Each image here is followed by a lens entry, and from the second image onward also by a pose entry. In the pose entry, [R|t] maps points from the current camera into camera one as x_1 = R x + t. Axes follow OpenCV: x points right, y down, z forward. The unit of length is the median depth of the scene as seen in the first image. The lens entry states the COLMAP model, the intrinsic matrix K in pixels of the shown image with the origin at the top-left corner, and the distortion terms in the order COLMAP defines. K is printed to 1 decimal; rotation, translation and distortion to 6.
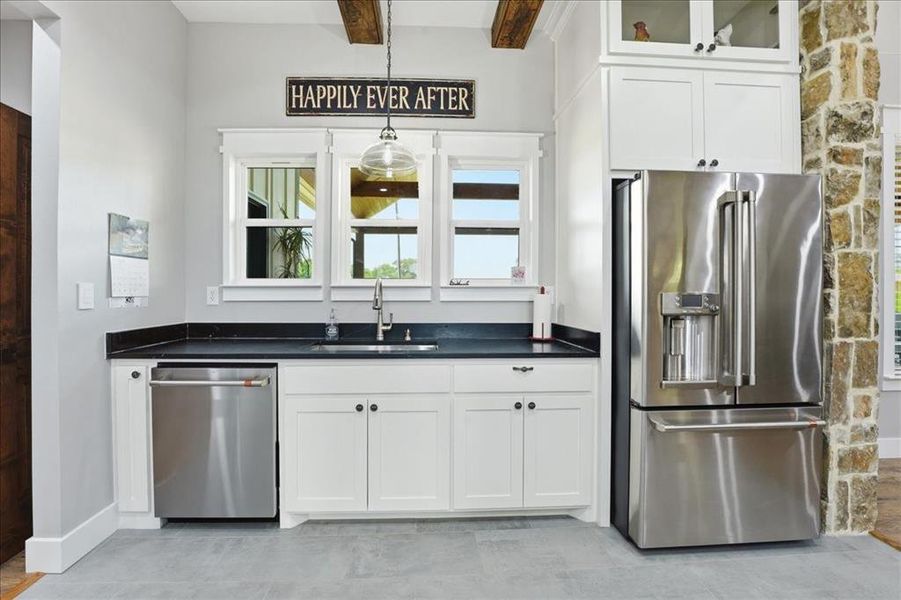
lens RADIAL K [[384.3, 0, 431.7], [0, 384.3, 291.8], [0, 0, 1]] dist [-0.001651, 0.000150]
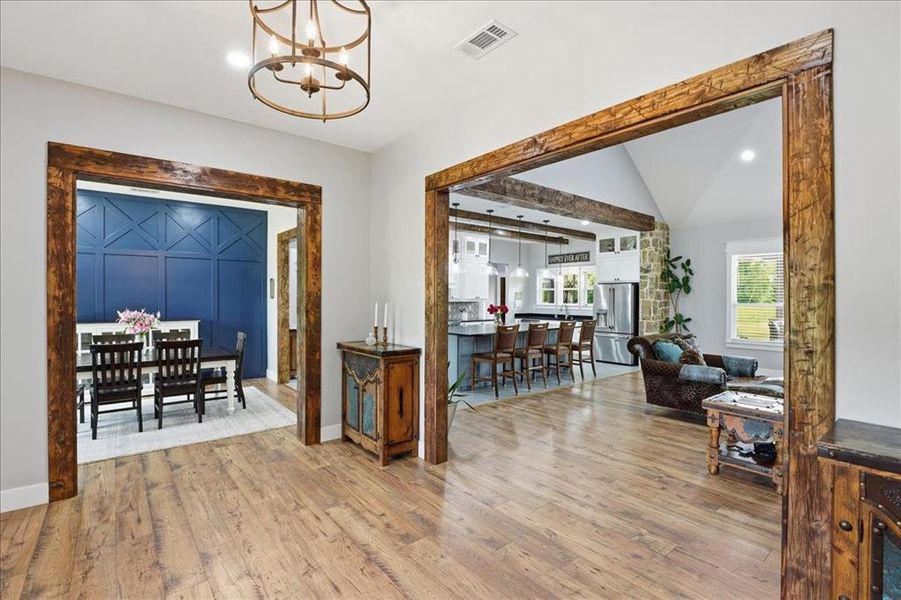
lens RADIAL K [[433.3, 0, 433.2], [0, 433.3, 298.6], [0, 0, 1]] dist [-0.022251, 0.000308]
pose [[0.578398, 0.003168, -0.815749, 2.726150], [-0.006211, 0.999981, -0.000521, -0.078429], [0.815731, 0.005367, 0.578406, -2.735872]]
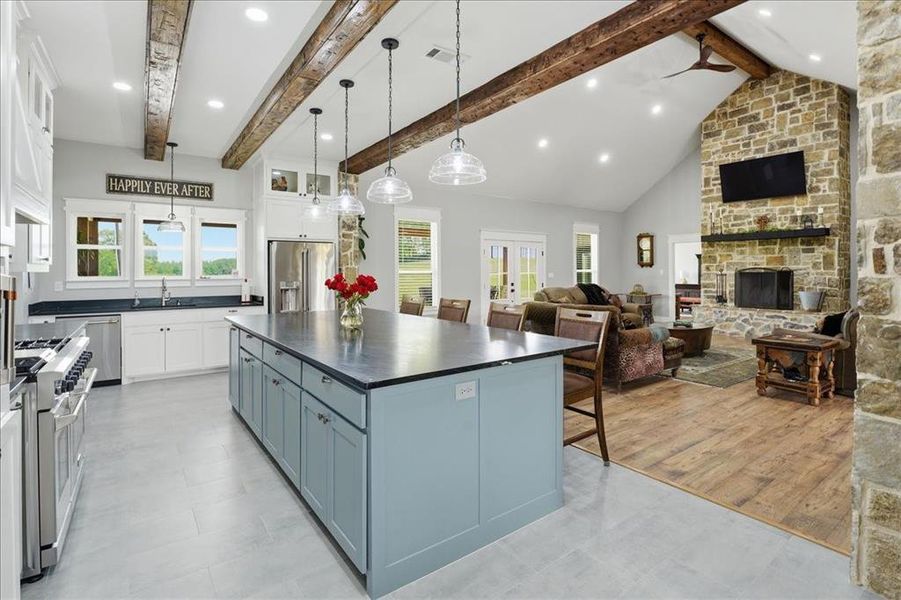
lens RADIAL K [[433.3, 0, 437.2], [0, 433.3, 269.6], [0, 0, 1]] dist [-0.022251, 0.000308]
pose [[0.838267, -0.003712, 0.545247, -0.155351], [0.006982, 0.999968, -0.003927, -0.049533], [-0.545215, 0.007098, 0.838266, -1.740221]]
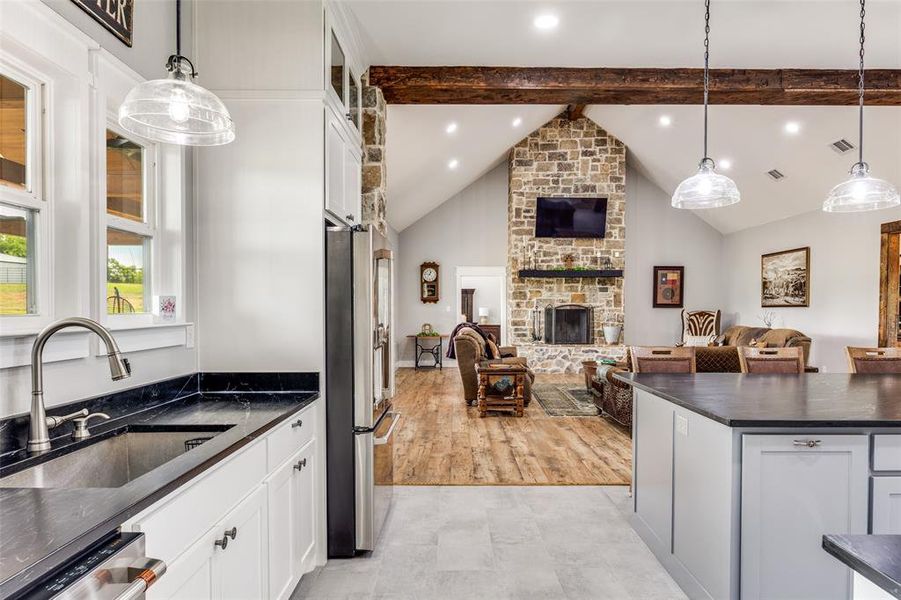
lens RADIAL K [[595.4, 0, 475.7], [0, 595.4, 317.2], [0, 0, 1]] dist [0.002288, -0.000579]
pose [[0.009541, -0.020797, 0.999738, -1.095775], [0.002710, 0.999781, 0.020772, -0.062651], [-0.999951, 0.002511, 0.009596, 0.598684]]
